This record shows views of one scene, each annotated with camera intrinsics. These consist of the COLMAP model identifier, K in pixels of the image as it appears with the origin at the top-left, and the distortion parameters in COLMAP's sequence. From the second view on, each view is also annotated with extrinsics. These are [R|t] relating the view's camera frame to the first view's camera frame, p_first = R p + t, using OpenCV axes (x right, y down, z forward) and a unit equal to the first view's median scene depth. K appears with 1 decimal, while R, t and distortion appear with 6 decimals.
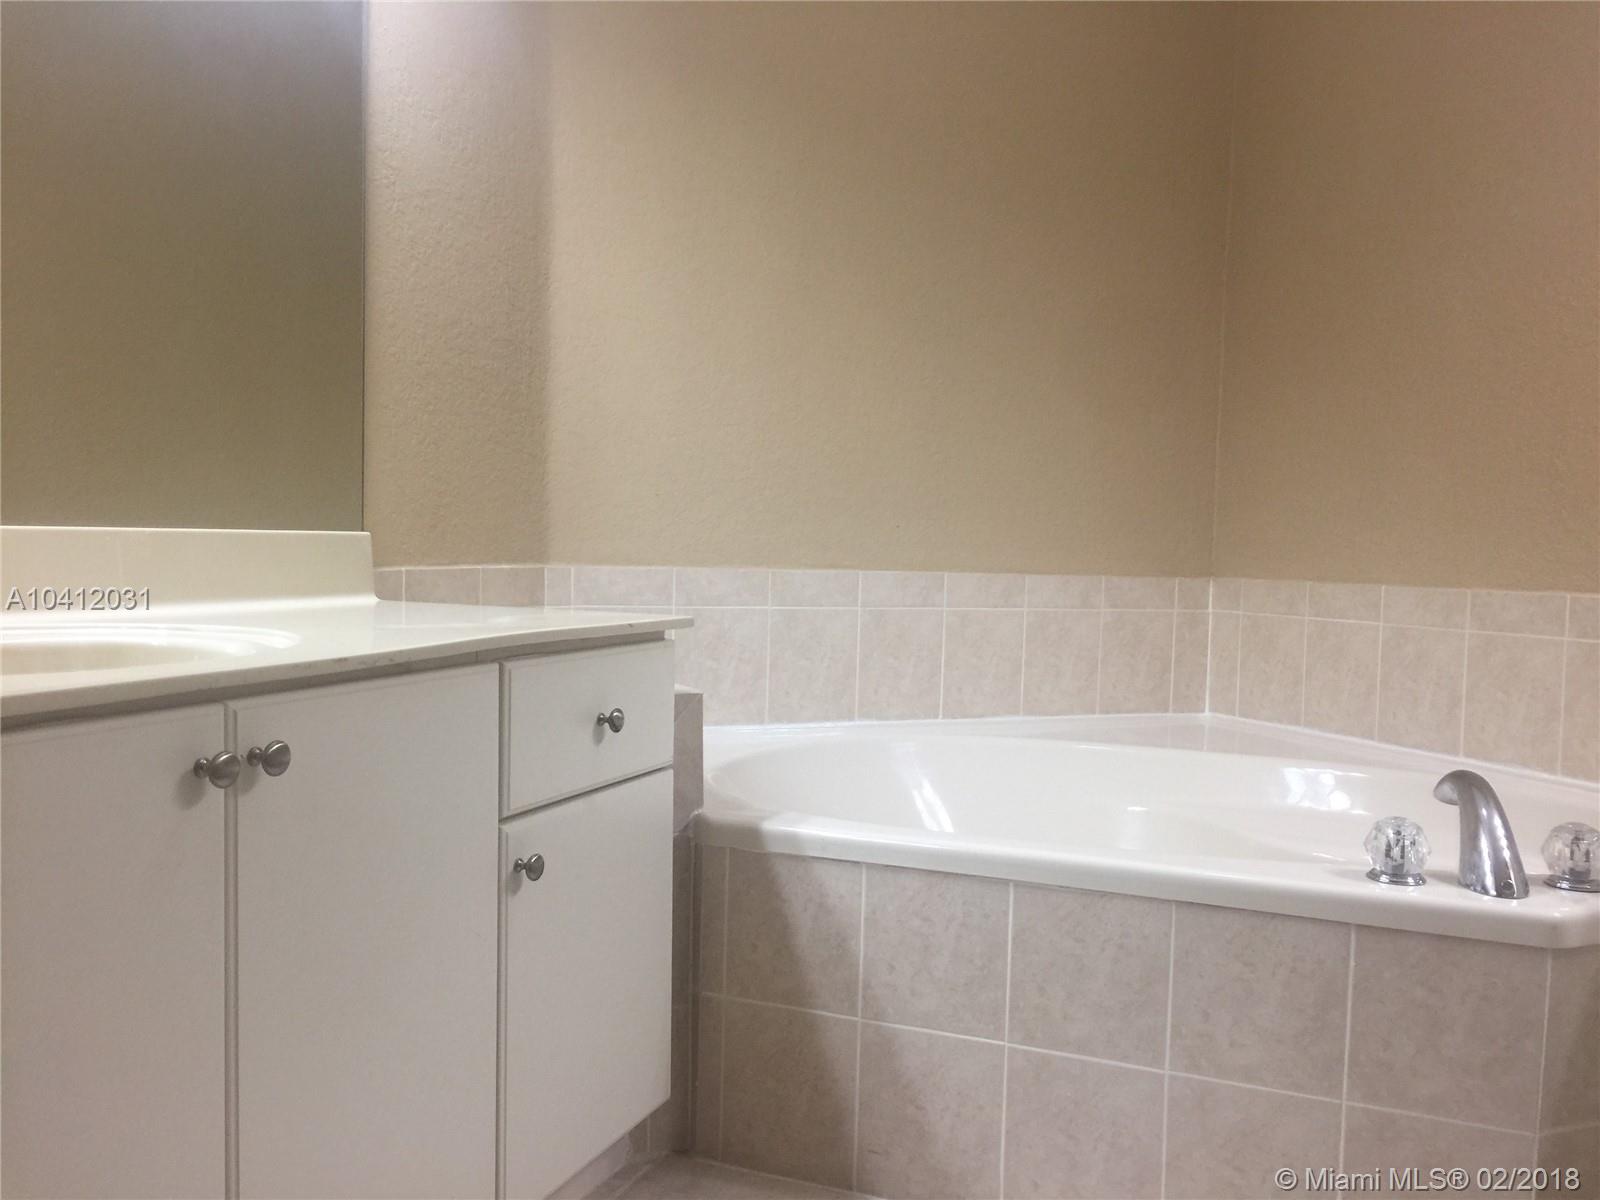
lens RADIAL K [[1353.4, 0, 815.9], [0, 1353.4, 606.6], [0, 0, 1]] dist [0.075780, -0.101954]
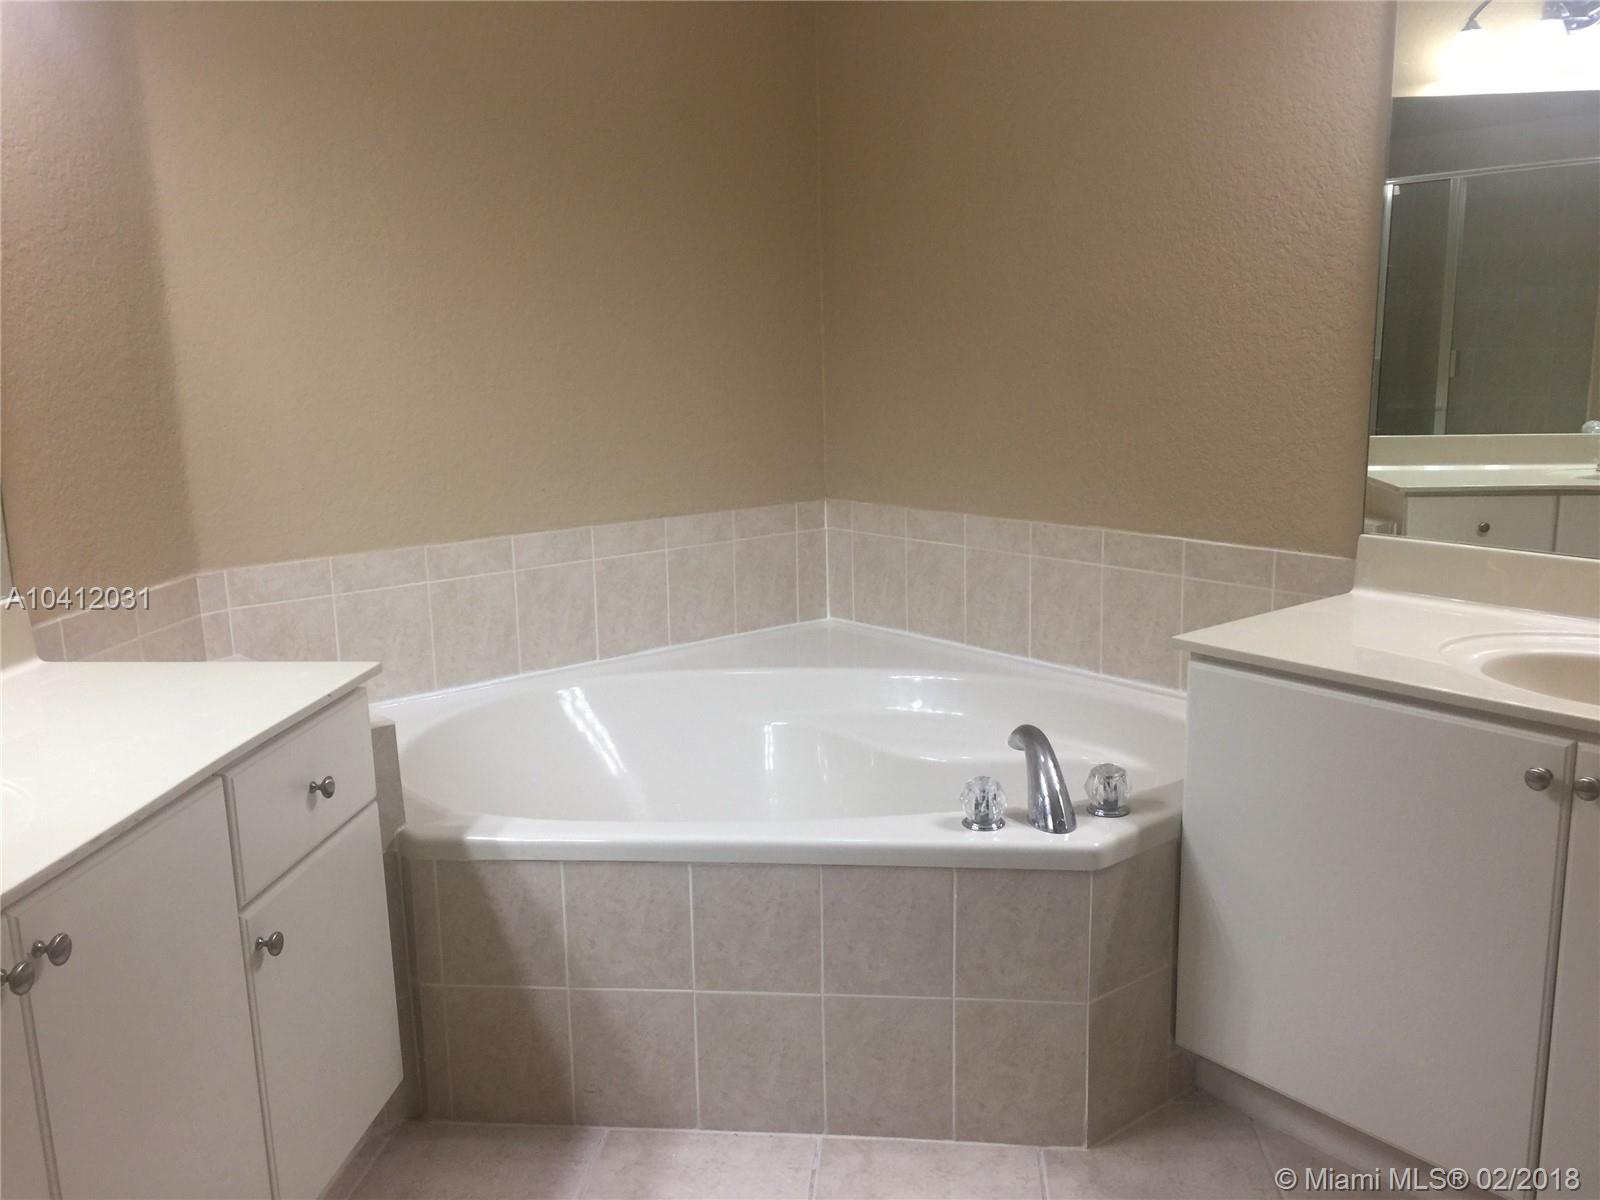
lens RADIAL K [[1345.1, 0, 804.9], [0, 1345.1, 597.9], [0, 0, 1]] dist [0.059871, -0.047526]
pose [[0.960579, -0.099381, 0.259637, -0.041434], [0.063539, 0.987684, 0.142979, -0.183000], [-0.270649, -0.120846, 0.955063, -0.126260]]
